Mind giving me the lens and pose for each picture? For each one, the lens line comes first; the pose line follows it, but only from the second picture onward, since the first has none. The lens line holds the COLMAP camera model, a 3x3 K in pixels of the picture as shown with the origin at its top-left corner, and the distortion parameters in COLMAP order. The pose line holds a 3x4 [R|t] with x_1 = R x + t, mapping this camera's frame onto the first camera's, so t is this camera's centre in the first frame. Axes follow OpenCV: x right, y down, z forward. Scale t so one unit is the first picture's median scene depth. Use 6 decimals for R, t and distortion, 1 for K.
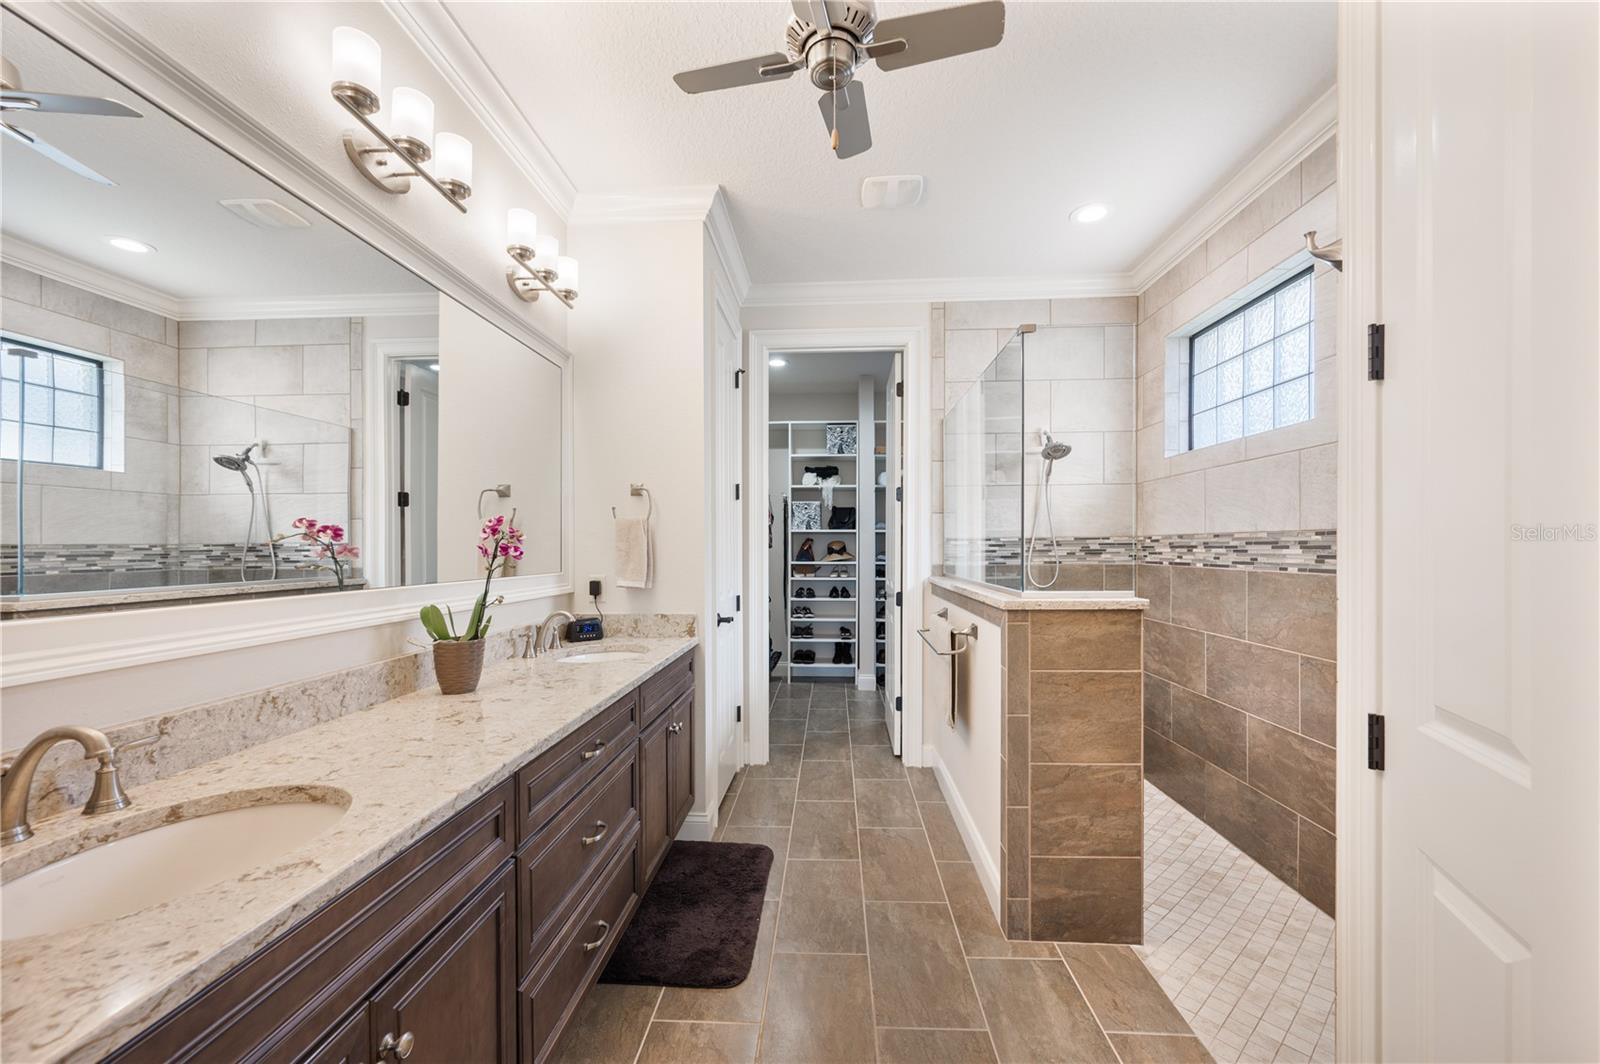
lens RADIAL K [[638.4, 0, 805.5], [0, 638.4, 552.2], [0, 0, 1]] dist [-0.000393, -0.000093]
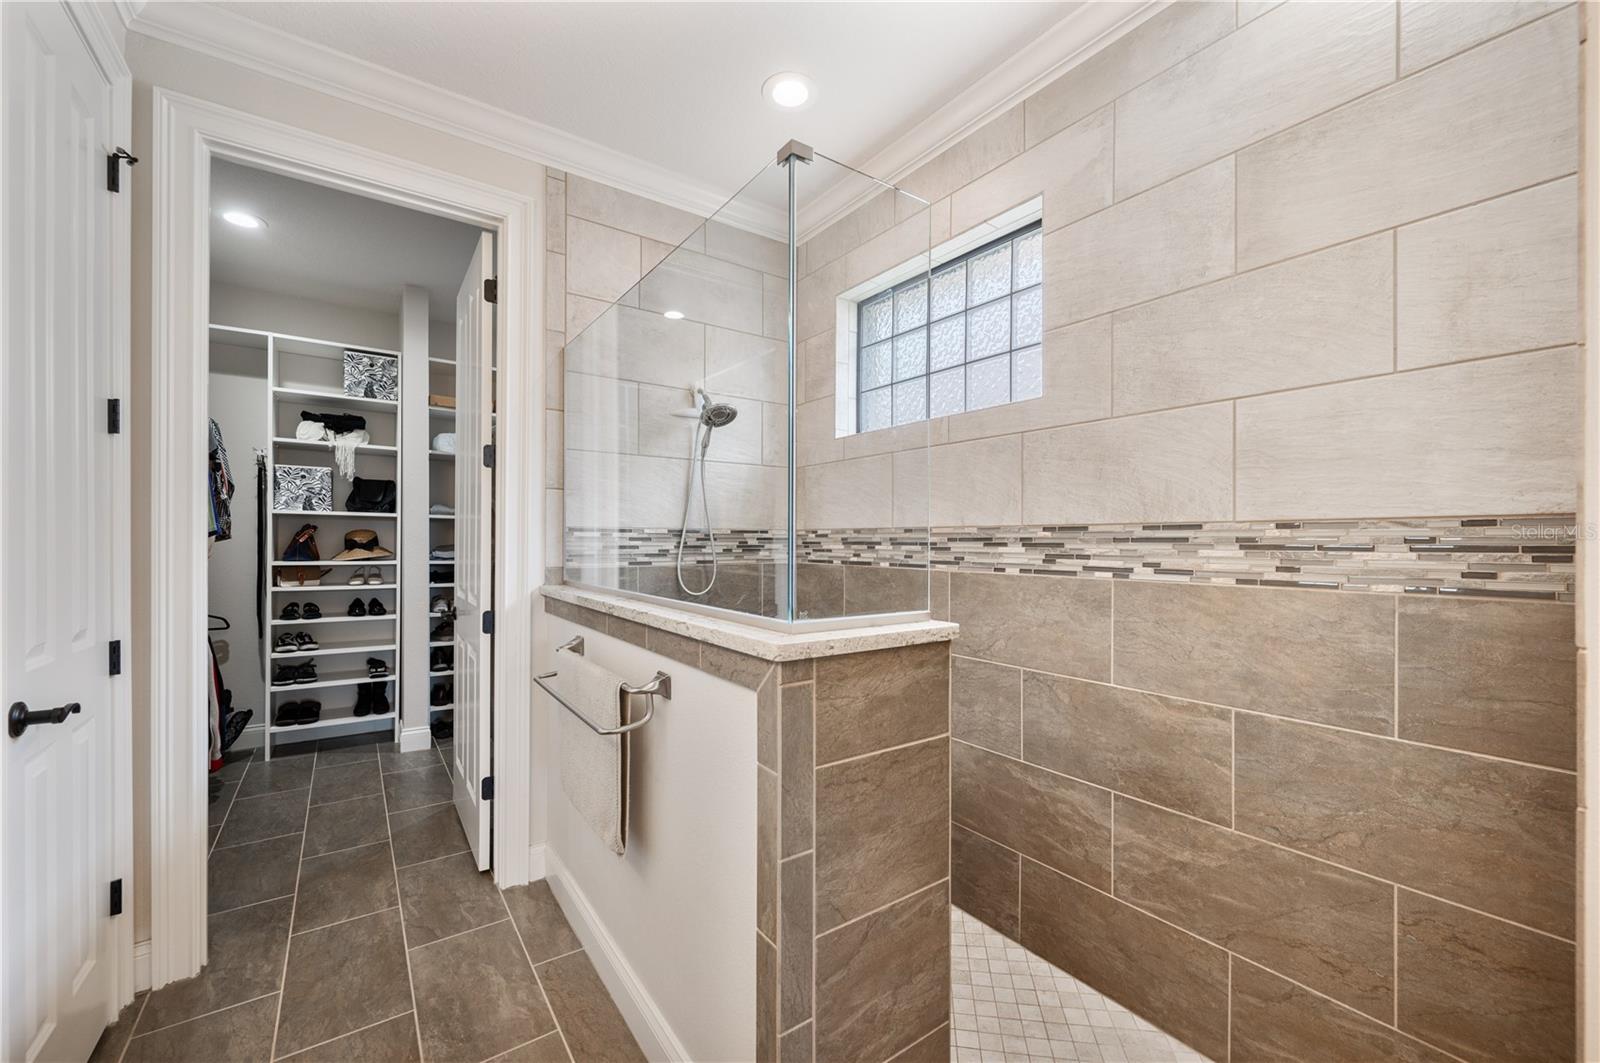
lens RADIAL K [[643.8, 0, 801.3], [0, 643.8, 547.7], [0, 0, 1]] dist [-0.000133, -0.000143]
pose [[0.791188, 0.002704, 0.611567, 0.002260], [-0.004200, 0.999991, 0.001012, -0.002233], [-0.611558, -0.003369, 0.791192, 0.316120]]
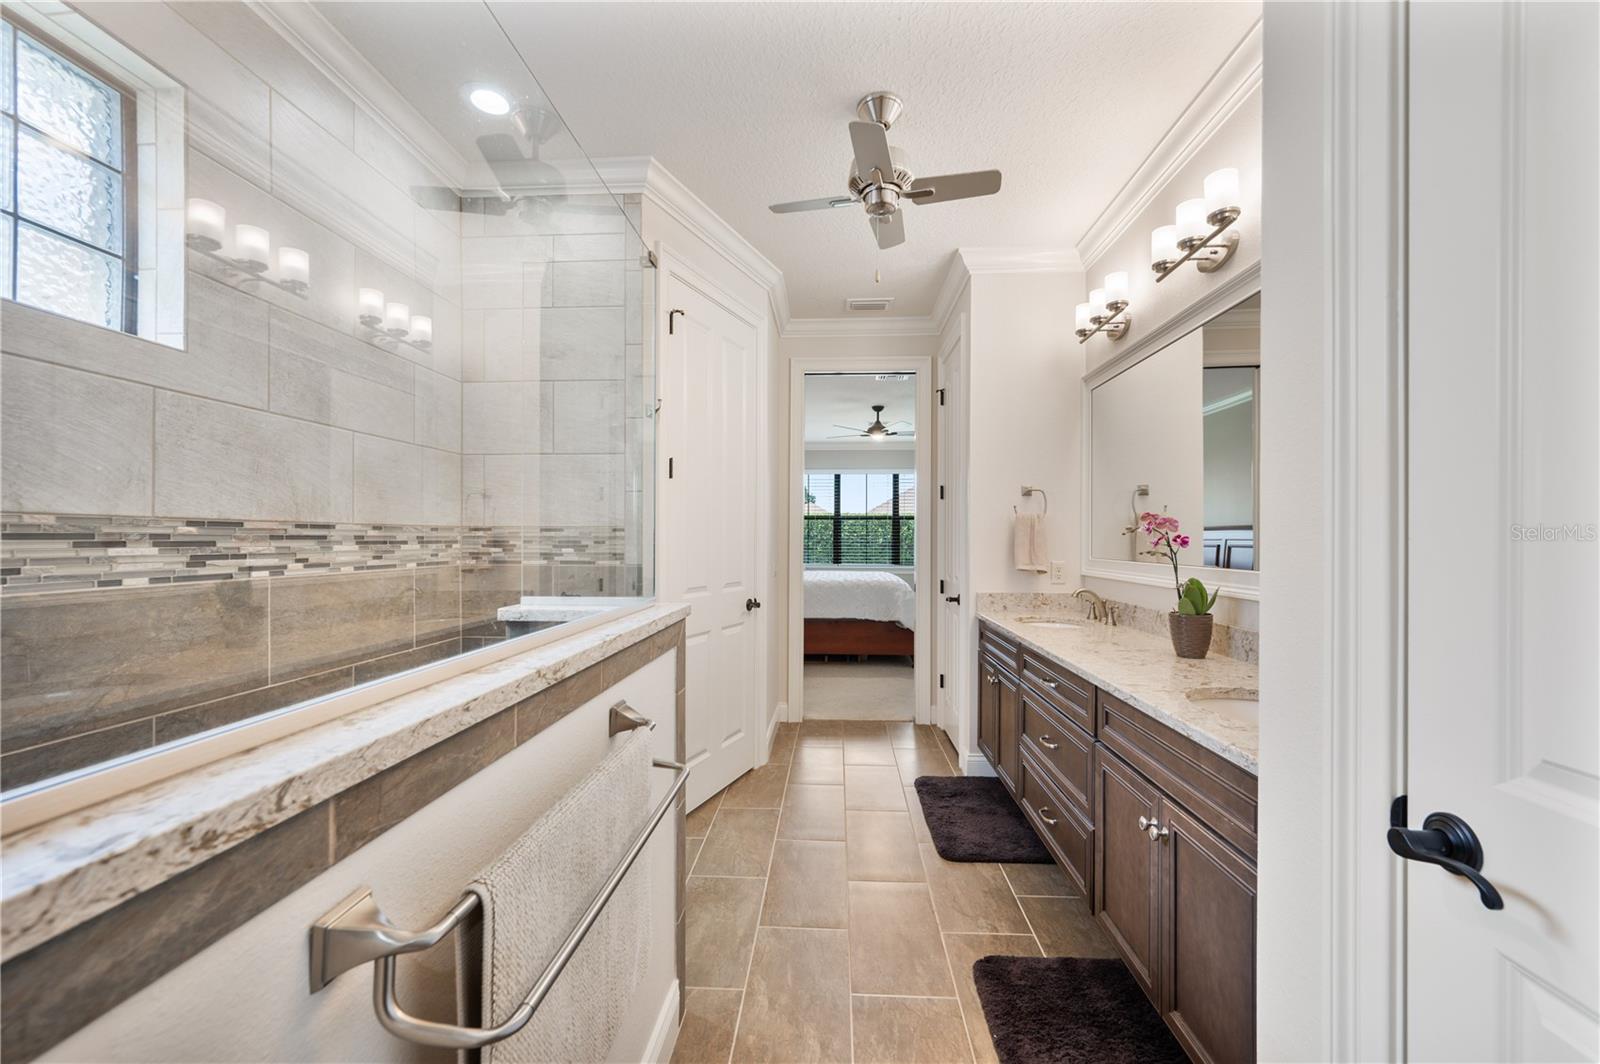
lens RADIAL K [[641.9, 0, 801.2], [0, 641.9, 537.2], [0, 0, 1]] dist [-0.000048, -0.000008]
pose [[-0.999915, 0.004055, 0.012391, 0.089815], [0.004103, 0.999984, 0.003872, -0.009117], [-0.012375, 0.003923, -0.999916, 1.036768]]
